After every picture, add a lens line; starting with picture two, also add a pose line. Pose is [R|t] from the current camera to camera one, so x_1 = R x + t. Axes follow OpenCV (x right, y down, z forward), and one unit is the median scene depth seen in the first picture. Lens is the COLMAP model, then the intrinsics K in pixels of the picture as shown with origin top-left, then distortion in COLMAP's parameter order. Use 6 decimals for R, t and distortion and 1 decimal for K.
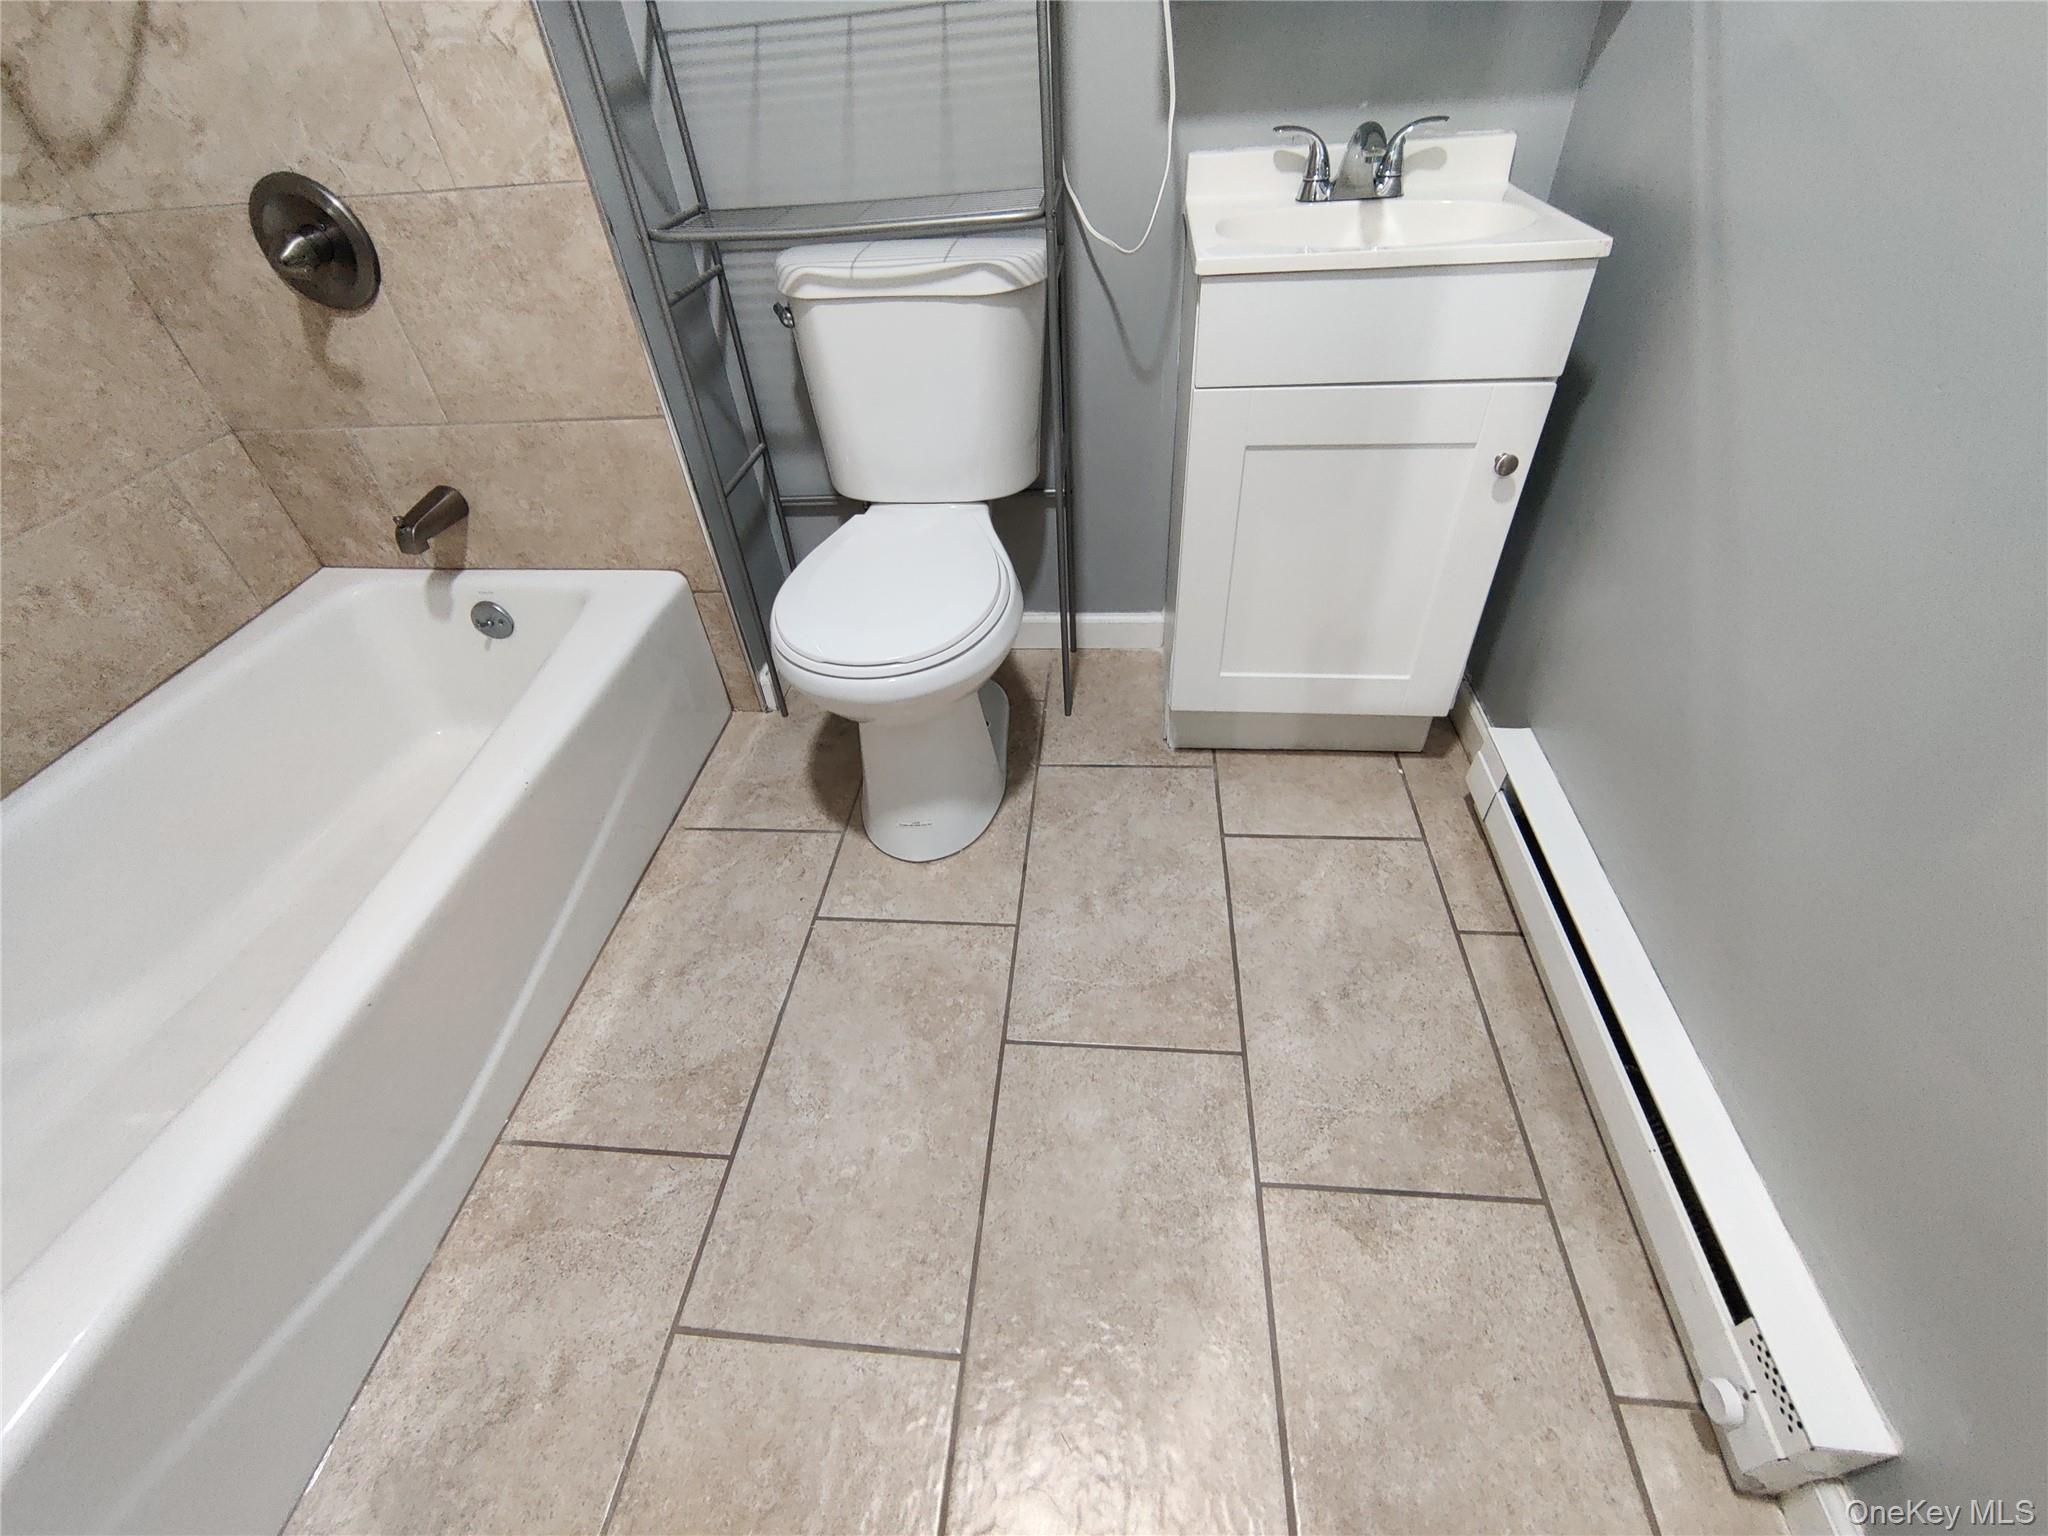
lens RADIAL K [[876.5, 0, 1023.9], [0, 876.5, 766.1], [0, 0, 1]] dist [-0.003363, -0.000058]
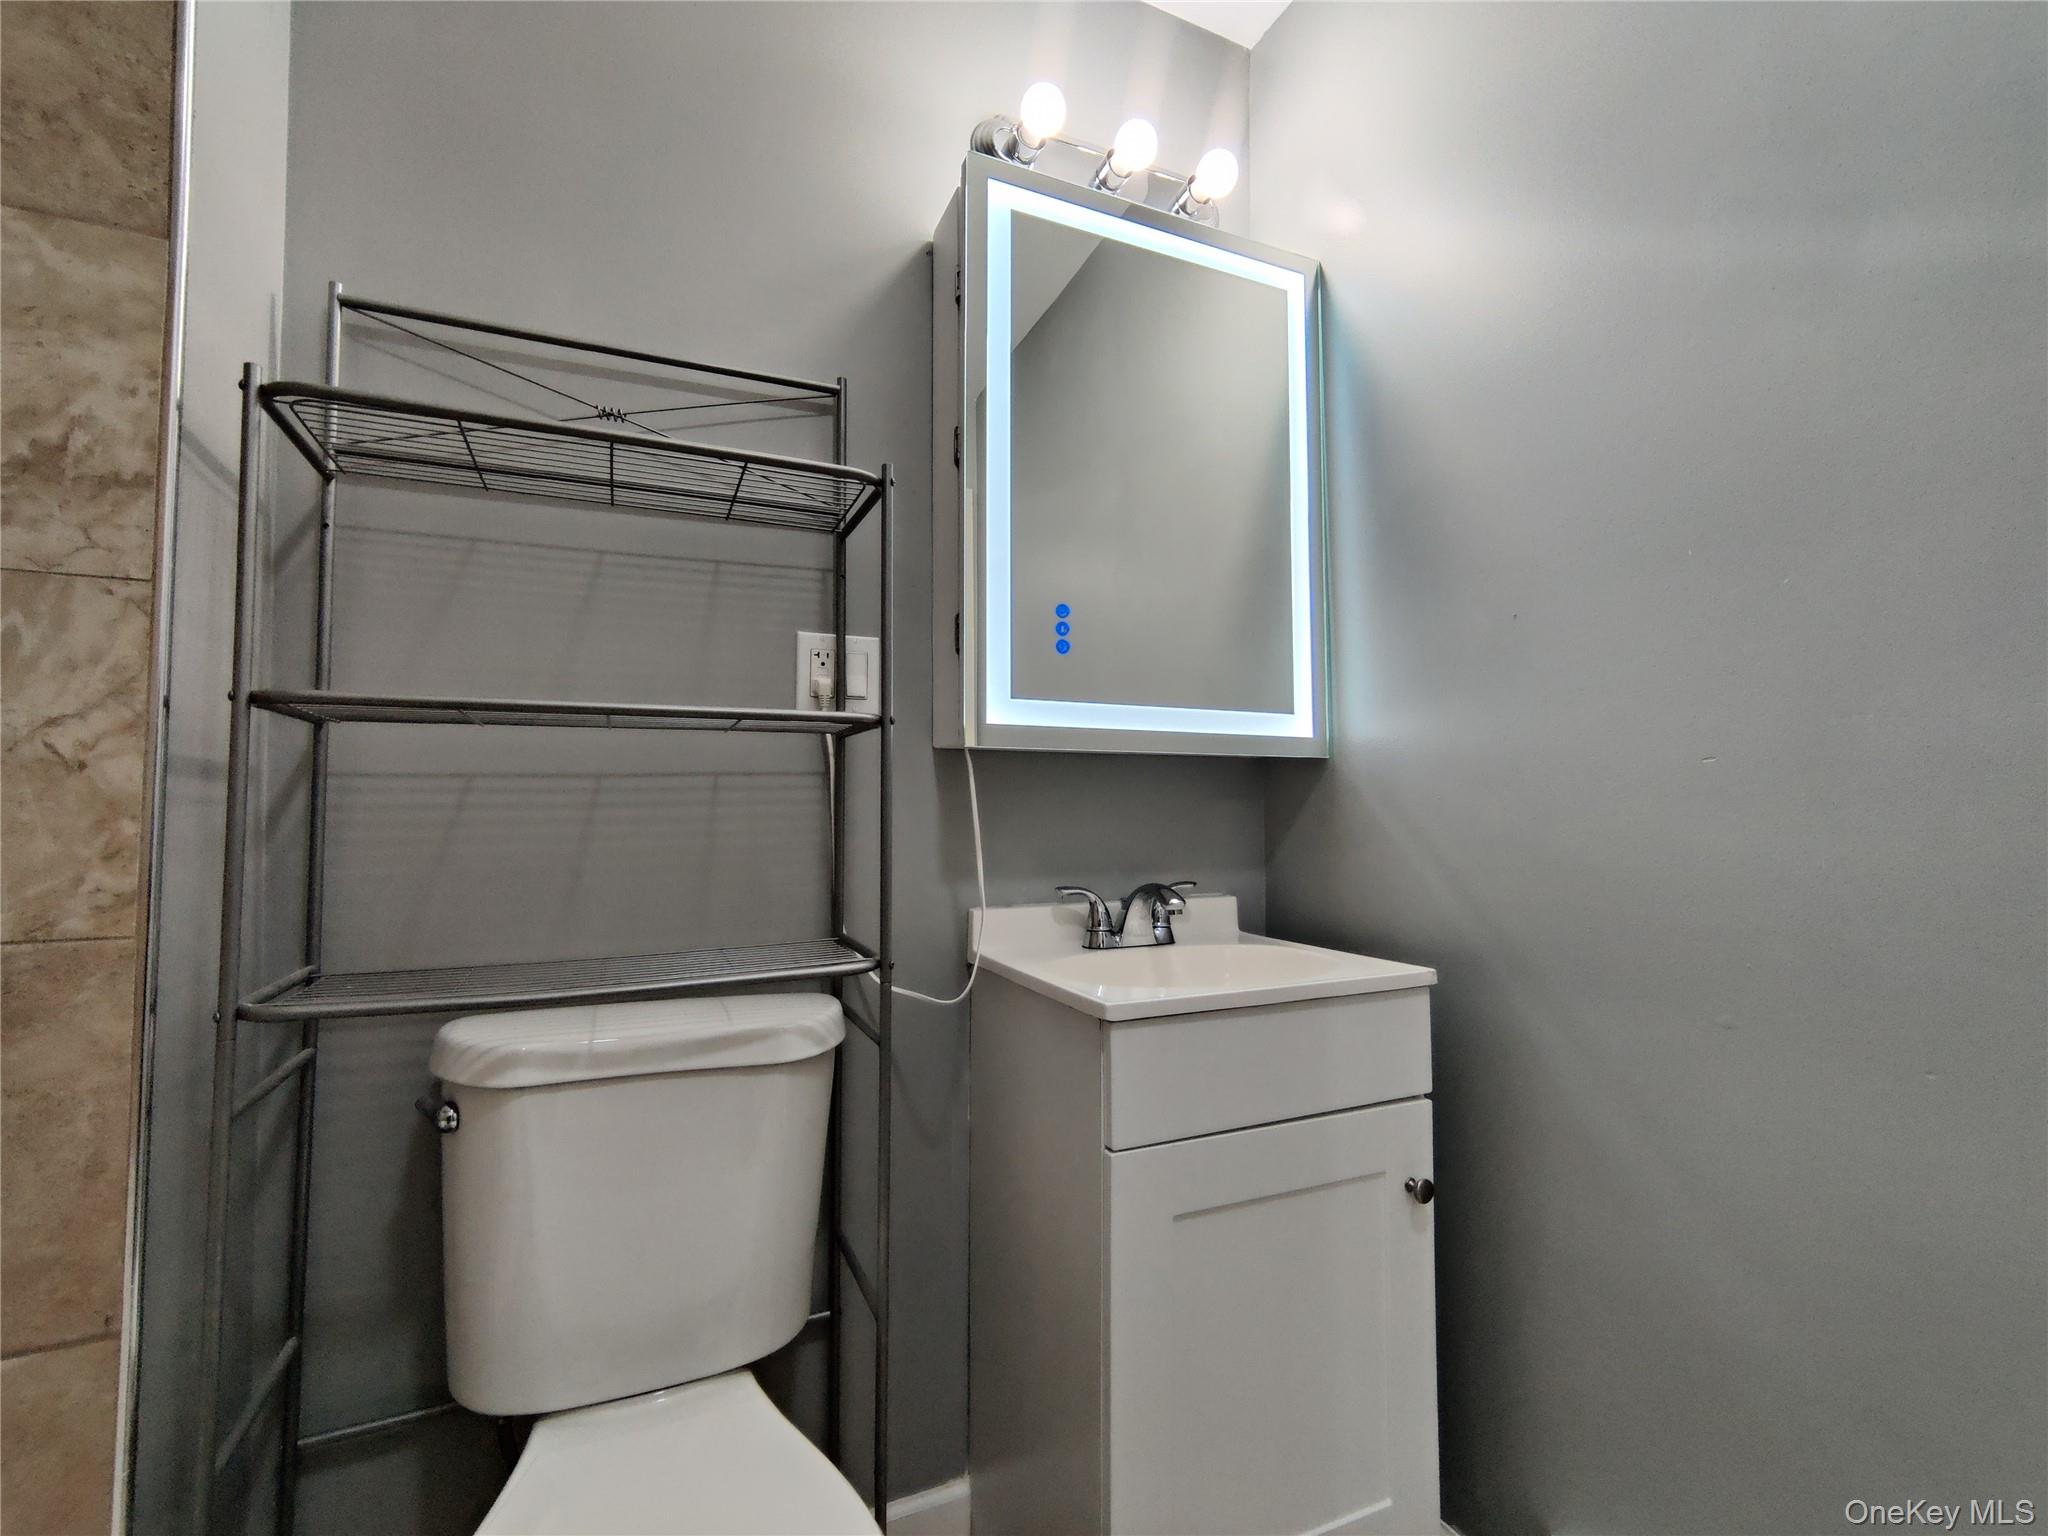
lens RADIAL K [[876.5, 0, 1023.9], [0, 876.5, 766.1], [0, 0, 1]] dist [-0.003363, -0.000058]
pose [[0.866624, 0.087834, 0.491170, -0.269524], [0.289196, 0.713759, -0.637898, -0.185937], [-0.406606, 0.694862, 0.593160, 0.302236]]
